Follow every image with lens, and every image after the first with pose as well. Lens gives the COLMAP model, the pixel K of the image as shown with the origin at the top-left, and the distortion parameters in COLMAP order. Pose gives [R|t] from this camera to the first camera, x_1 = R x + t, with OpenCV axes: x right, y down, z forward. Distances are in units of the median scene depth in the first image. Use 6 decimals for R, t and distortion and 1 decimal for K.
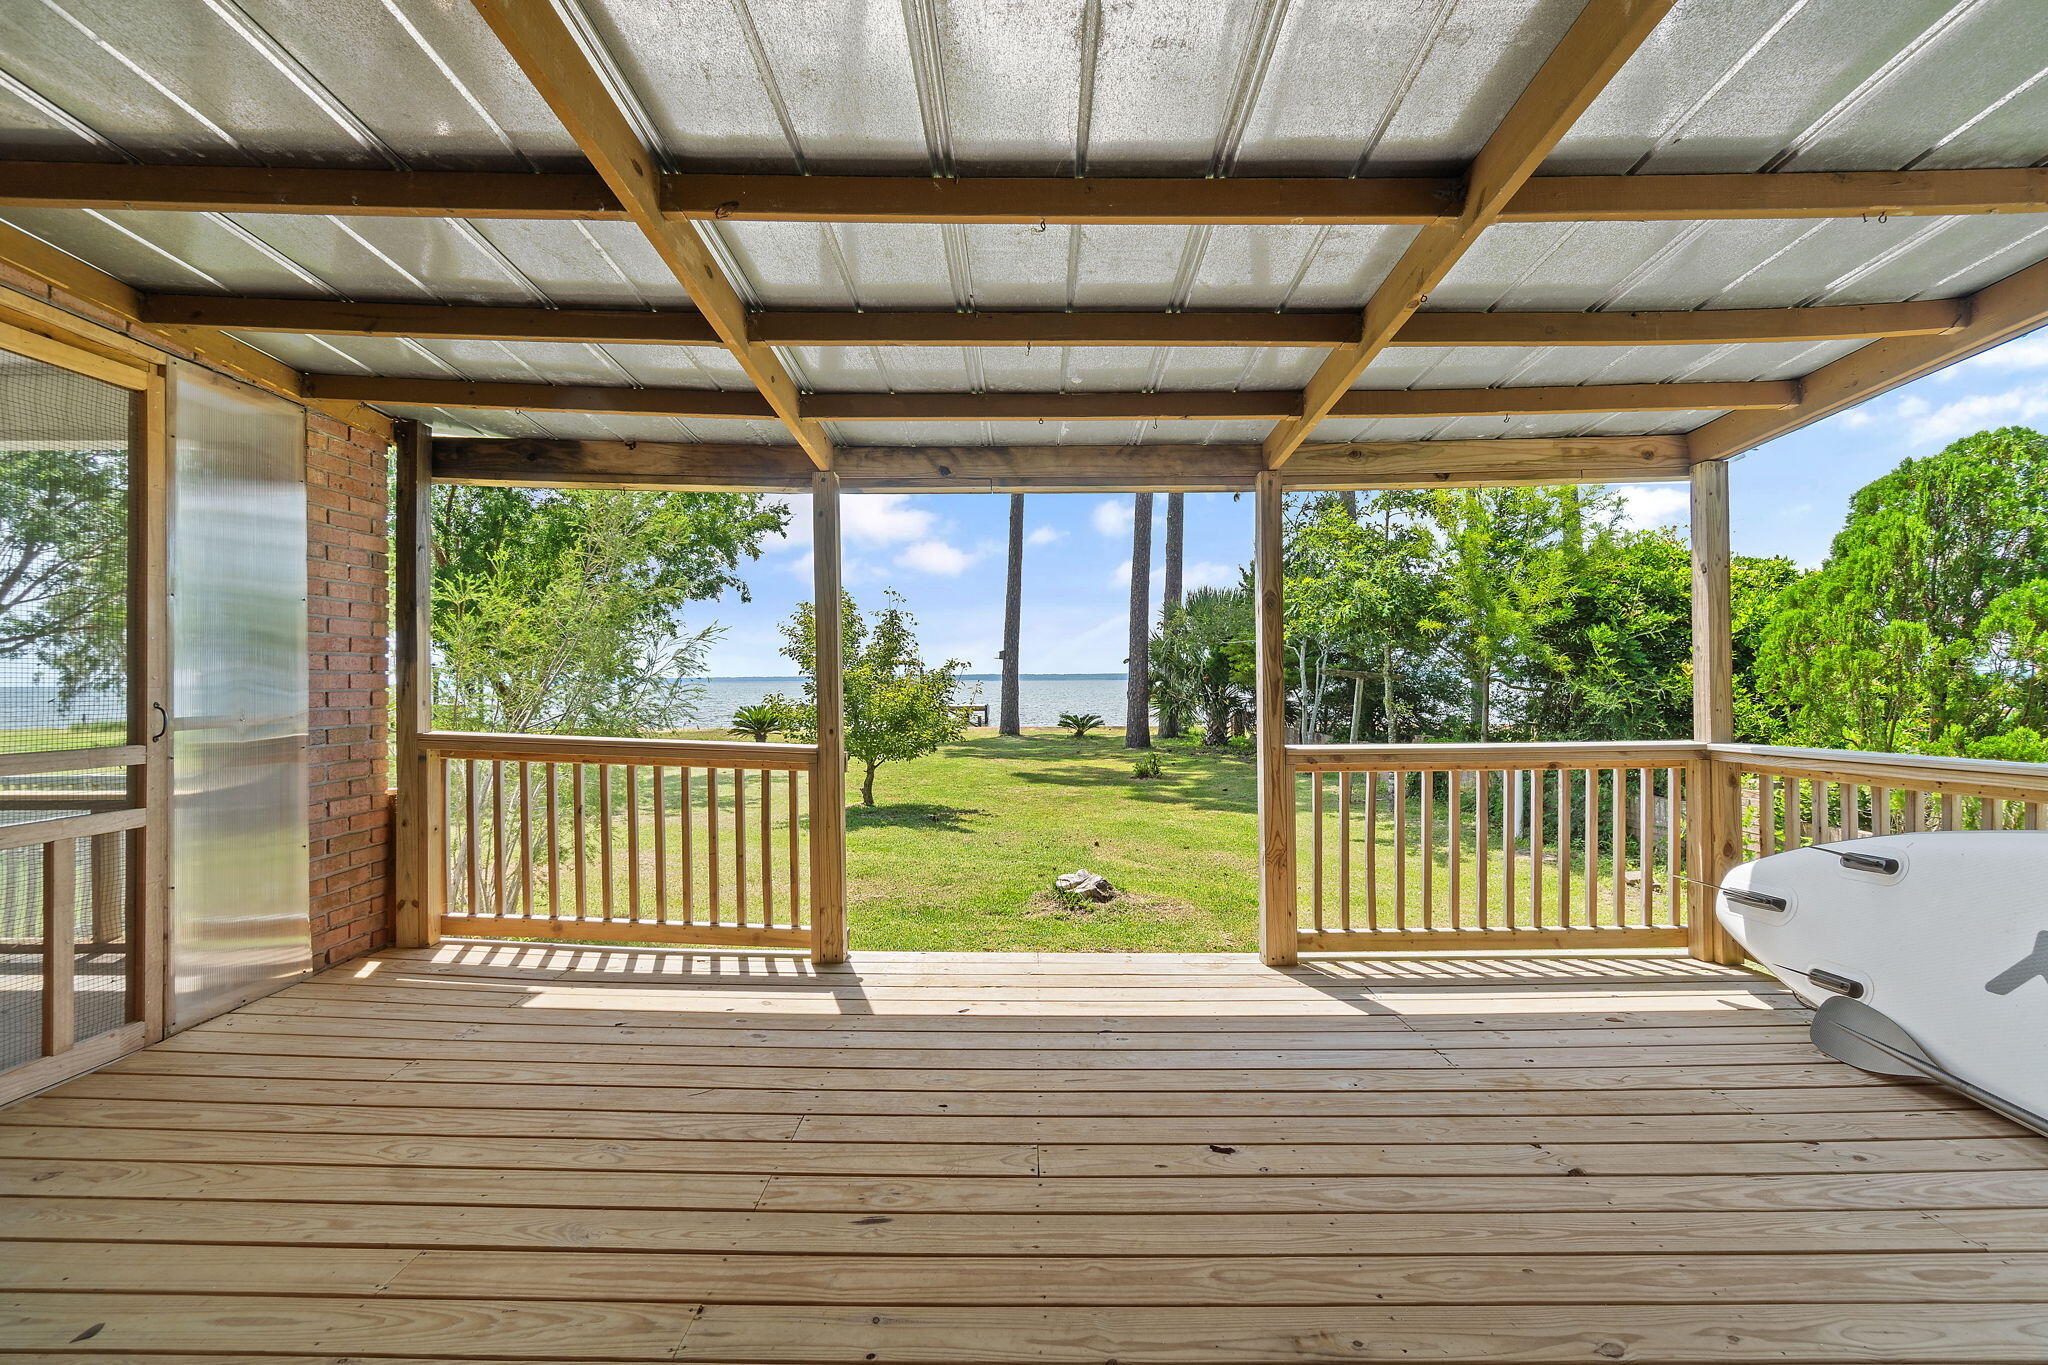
lens RADIAL K [[850.5, 0, 1024.0], [0, 850.5, 682.5], [0, 0, 1]] dist [-0.003546, 0.000181]
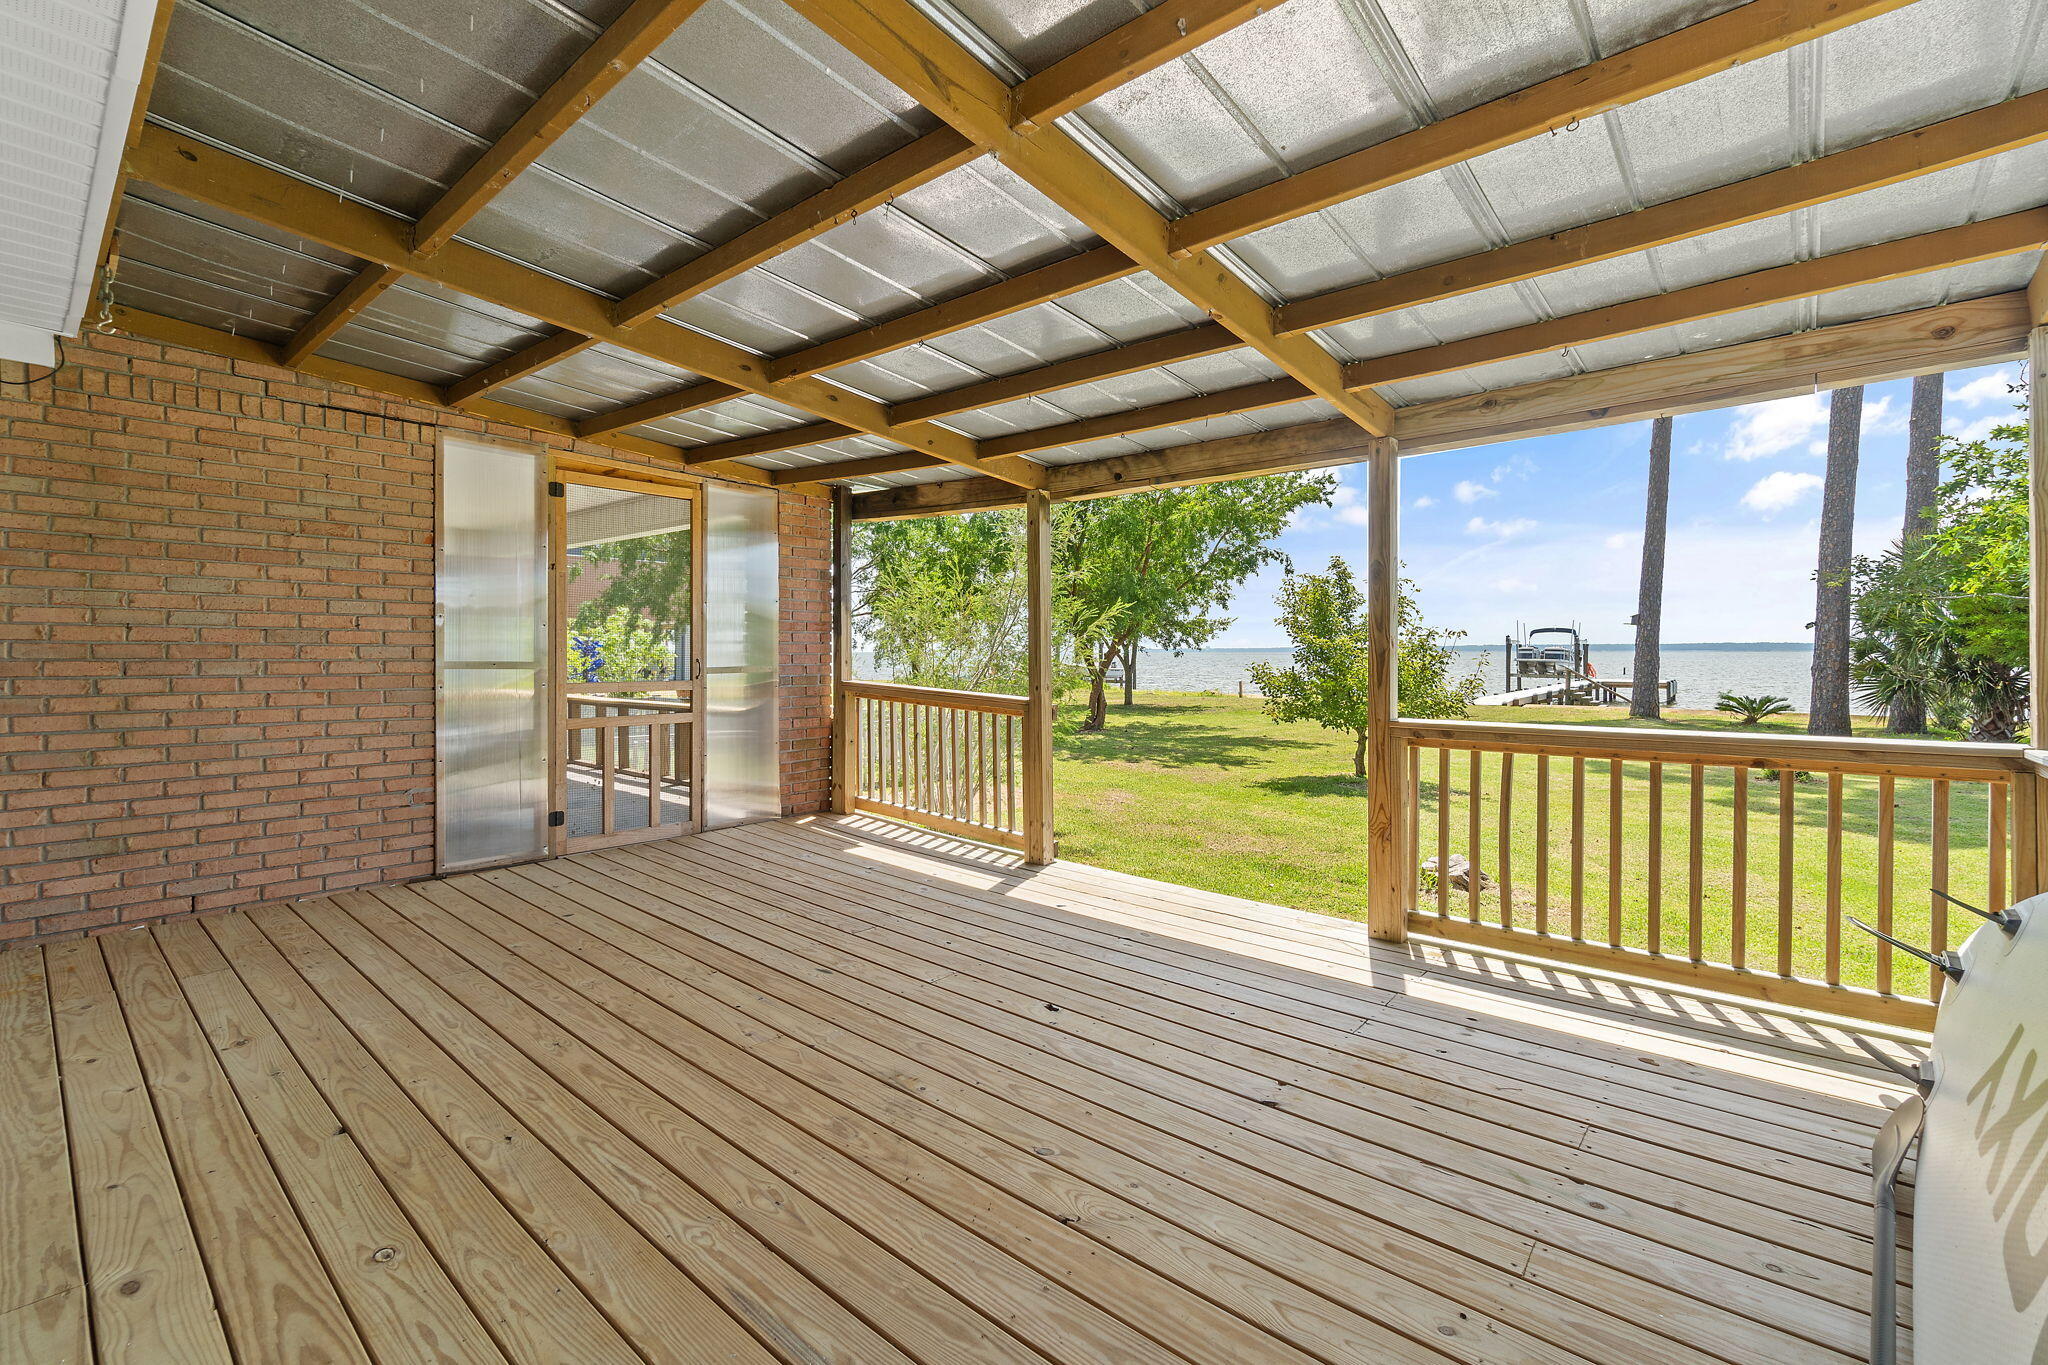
lens RADIAL K [[836.2, 0, 1020.8], [0, 836.2, 667.2], [0, 0, 1]] dist [-0.001275, -0.000100]
pose [[0.776514, 0.018060, -0.629841, 0.598510], [-0.005952, 0.999755, 0.021329, -0.002684], [0.630072, -0.012813, 0.776431, -0.016872]]
